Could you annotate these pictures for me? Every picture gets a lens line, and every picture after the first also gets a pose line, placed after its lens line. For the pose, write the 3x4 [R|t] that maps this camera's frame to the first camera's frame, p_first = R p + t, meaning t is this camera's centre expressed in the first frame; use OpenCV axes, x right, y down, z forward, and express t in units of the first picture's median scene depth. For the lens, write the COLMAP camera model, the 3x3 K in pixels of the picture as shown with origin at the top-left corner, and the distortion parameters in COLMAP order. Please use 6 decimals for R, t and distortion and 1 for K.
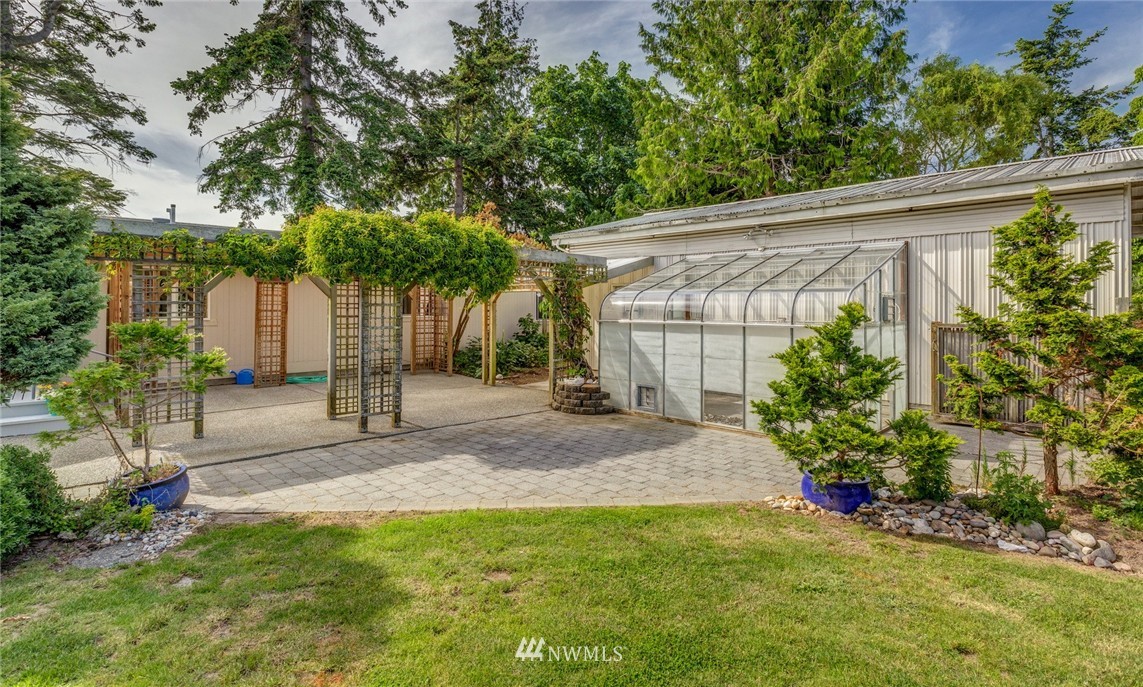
lens RADIAL K [[560.2, 0, 567.9], [0, 560.2, 303.8], [0, 0, 1]] dist [-0.000879, -0.000751]
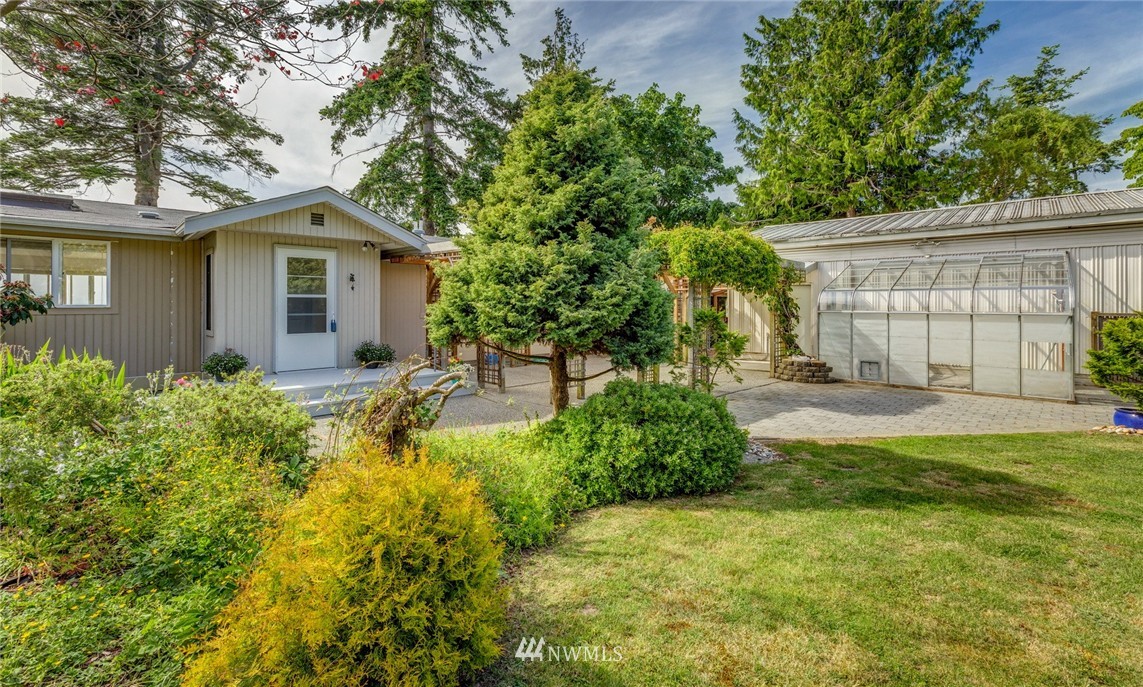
lens RADIAL K [[505.1, 0, 569.8], [0, 505.1, 305.7], [0, 0, 1]] dist [0.001015, 0.000264]
pose [[0.999701, 0.000056, 0.024449, -0.194657], [-0.000214, 0.999979, 0.006487, 0.003115], [-0.024448, -0.006490, 0.999680, -0.054509]]
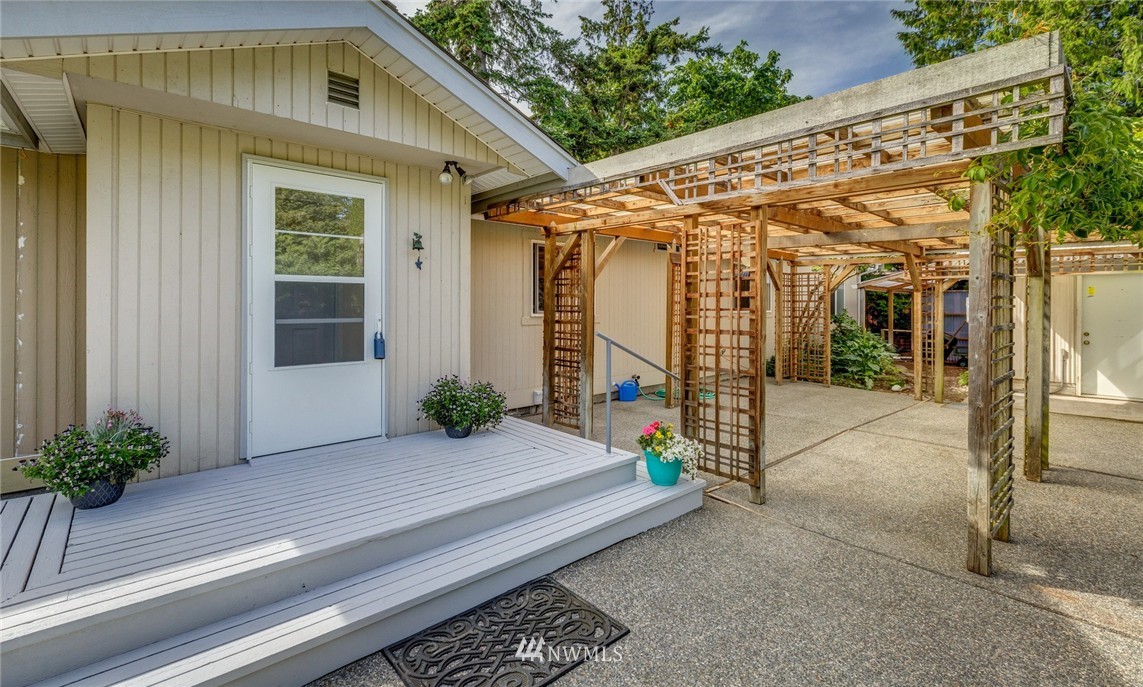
lens RADIAL K [[505.1, 0, 569.8], [0, 505.1, 305.7], [0, 0, 1]] dist [0.001015, 0.000264]
pose [[0.999511, 0.001409, -0.031236, -0.285932], [-0.001262, 0.999988, 0.004702, 0.005952], [0.031242, -0.004660, 0.999501, 0.144855]]
